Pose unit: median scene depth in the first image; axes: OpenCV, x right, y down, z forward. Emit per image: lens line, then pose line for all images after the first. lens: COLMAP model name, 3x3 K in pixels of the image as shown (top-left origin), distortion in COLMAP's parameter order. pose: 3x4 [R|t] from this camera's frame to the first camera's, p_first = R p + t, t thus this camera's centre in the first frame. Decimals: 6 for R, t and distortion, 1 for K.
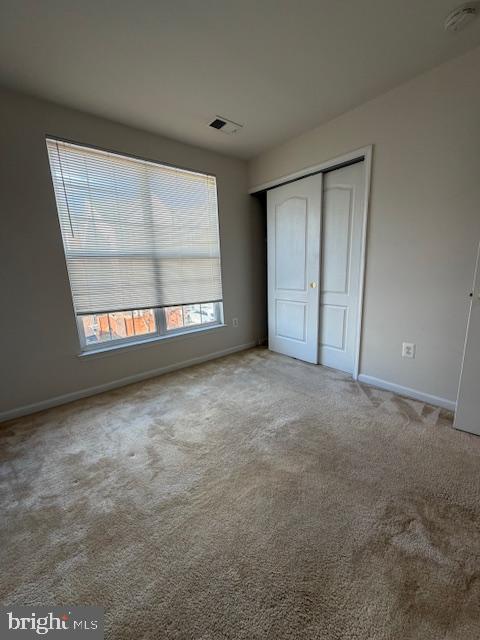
lens RADIAL K [[255.5, 0, 239.9], [0, 255.5, 320.6], [0, 0, 1]] dist [-0.004598, -0.000802]
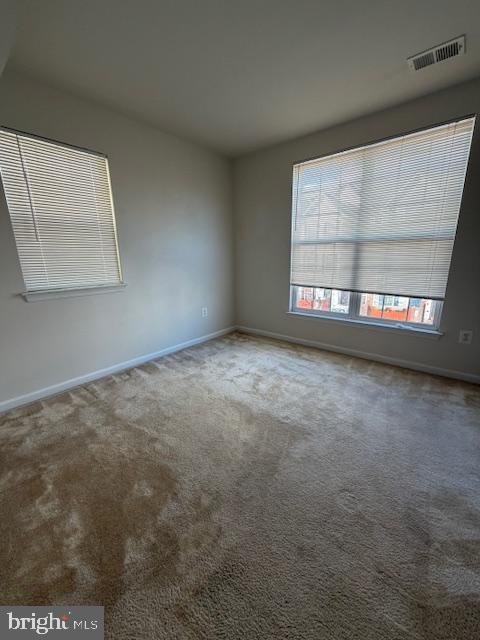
lens RADIAL K [[255.5, 0, 242.5], [0, 255.5, 318.5], [0, 0, 1]] dist [-0.004598, -0.000802]
pose [[0.182309, 0.258765, -0.948580, 0.620316], [-0.202587, 0.953934, 0.221290, -0.085360], [0.962145, 0.151826, 0.226333, 0.359611]]
